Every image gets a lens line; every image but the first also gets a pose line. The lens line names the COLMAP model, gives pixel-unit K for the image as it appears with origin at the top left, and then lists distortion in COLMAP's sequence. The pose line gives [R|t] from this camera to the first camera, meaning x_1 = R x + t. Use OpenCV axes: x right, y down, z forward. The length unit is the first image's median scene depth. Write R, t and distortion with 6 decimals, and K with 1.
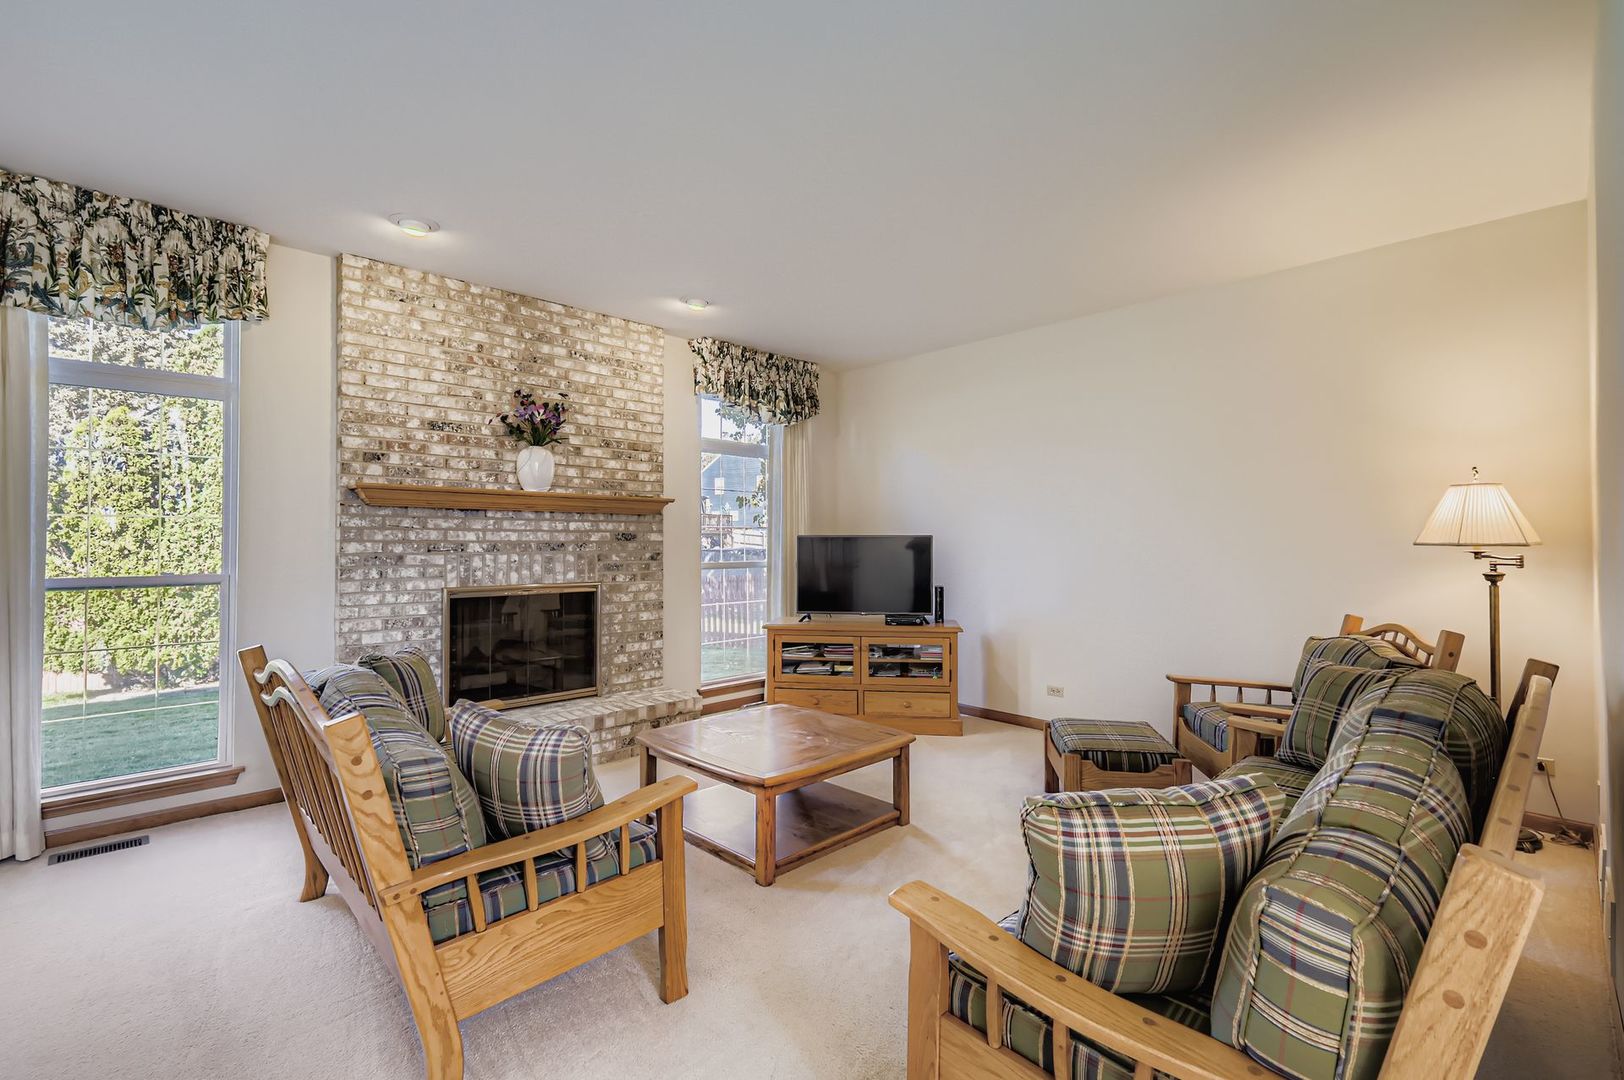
lens RADIAL K [[717.5, 0, 807.7], [0, 717.5, 529.5], [0, 0, 1]] dist [0.002119, -0.000190]
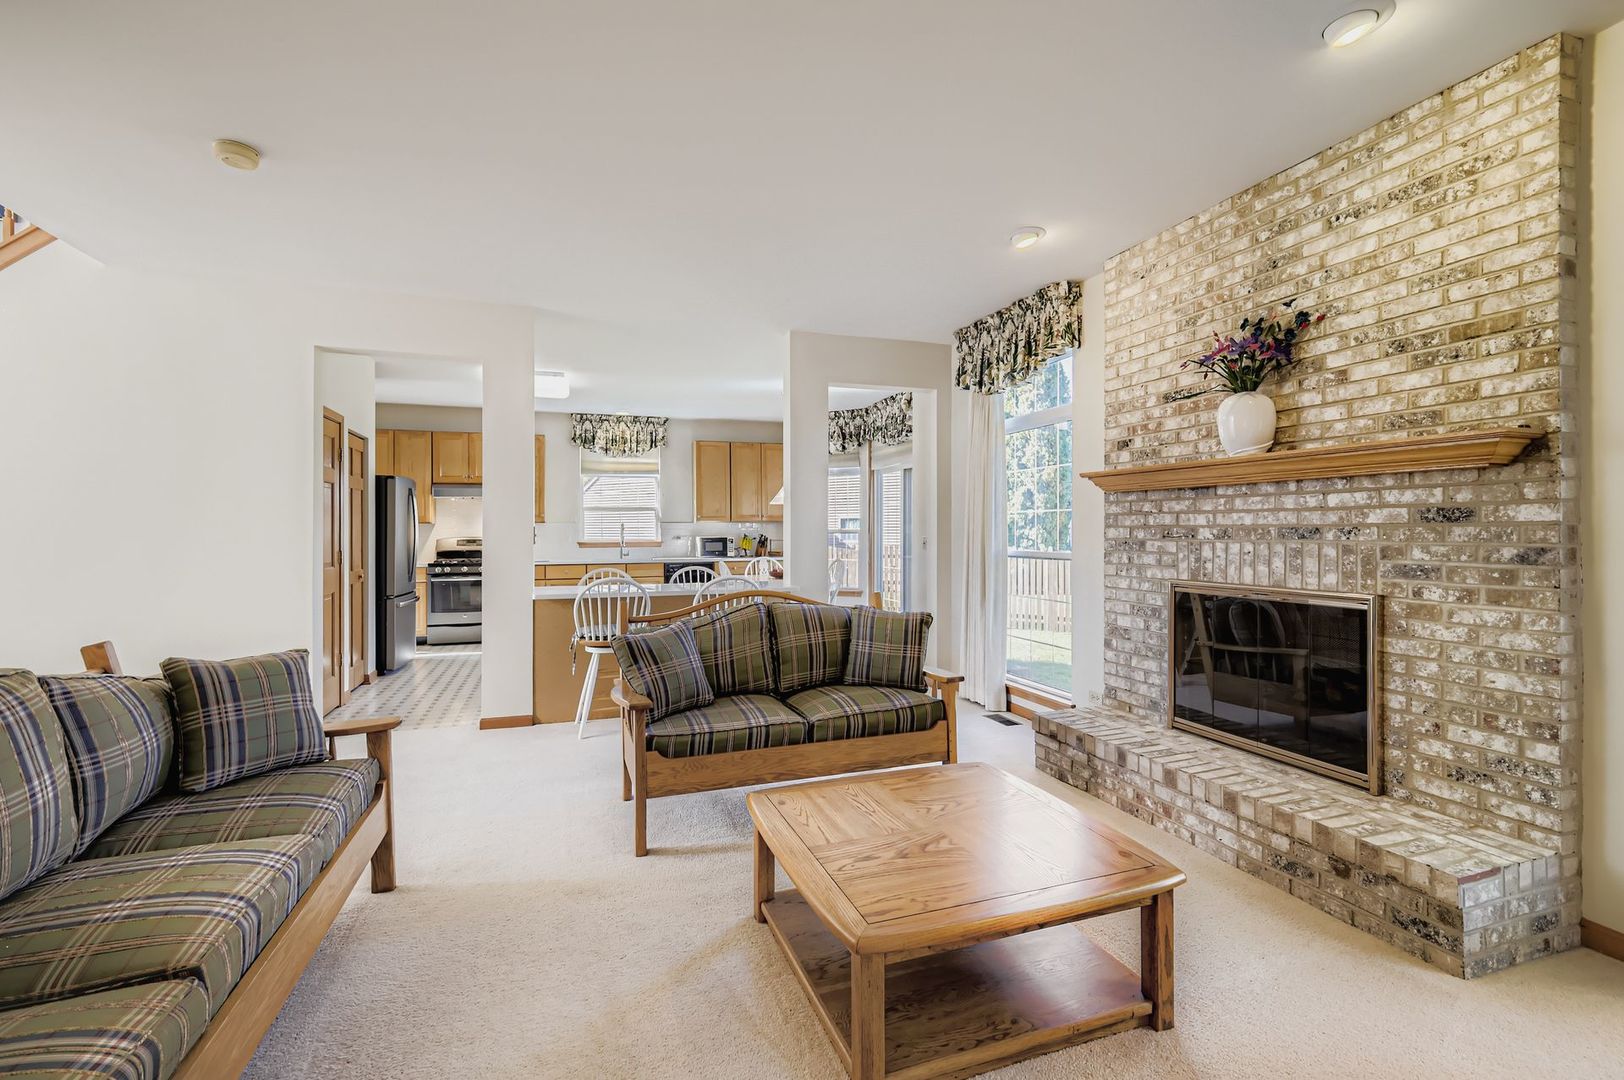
lens RADIAL K [[717.5, 0, 820.0], [0, 717.5, 527.2], [0, 0, 1]] dist [0.002119, -0.000190]
pose [[-0.413011, -0.001970, -0.910724, 0.465651], [0.021918, 0.999687, -0.012102, 0.018170], [0.910462, -0.024959, -0.412838, 0.939981]]
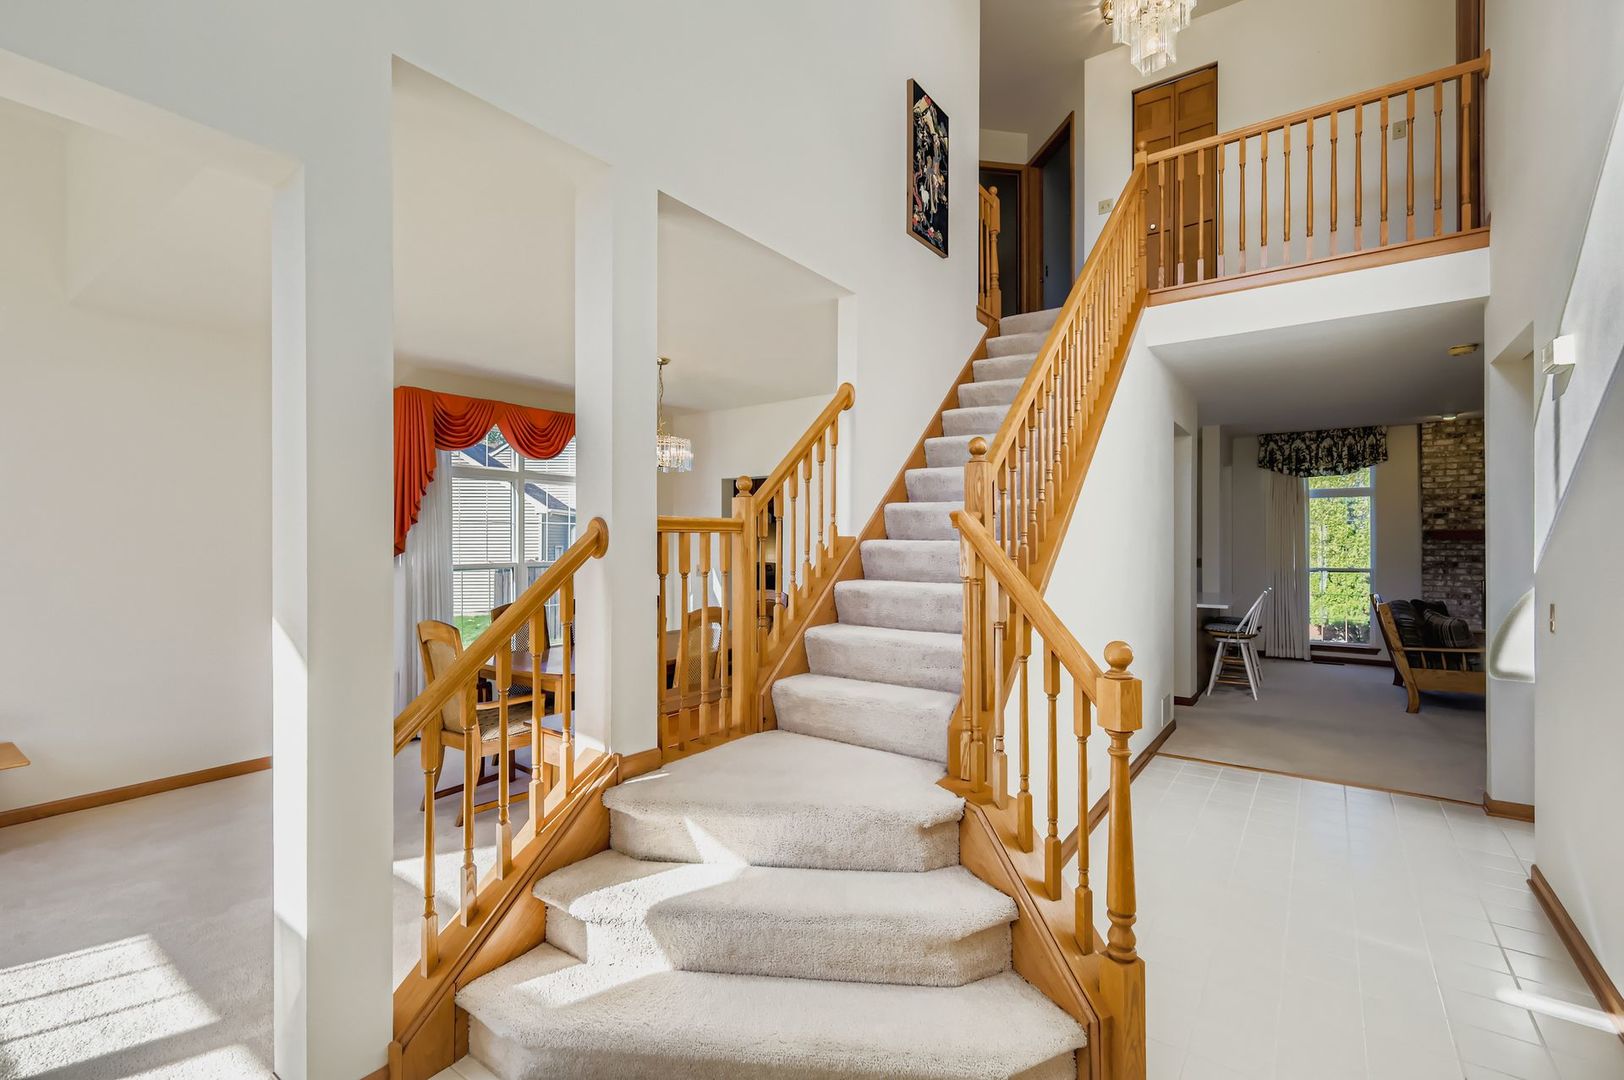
lens RADIAL K [[717.5, 0, 807.8], [0, 717.5, 537.3], [0, 0, 1]] dist [0.002119, -0.000190]
pose [[0.181050, -0.002220, -0.983471, 1.038489], [0.019100, 0.999817, 0.001260, -0.069380], [0.983288, -0.019012, 0.181059, -1.105034]]
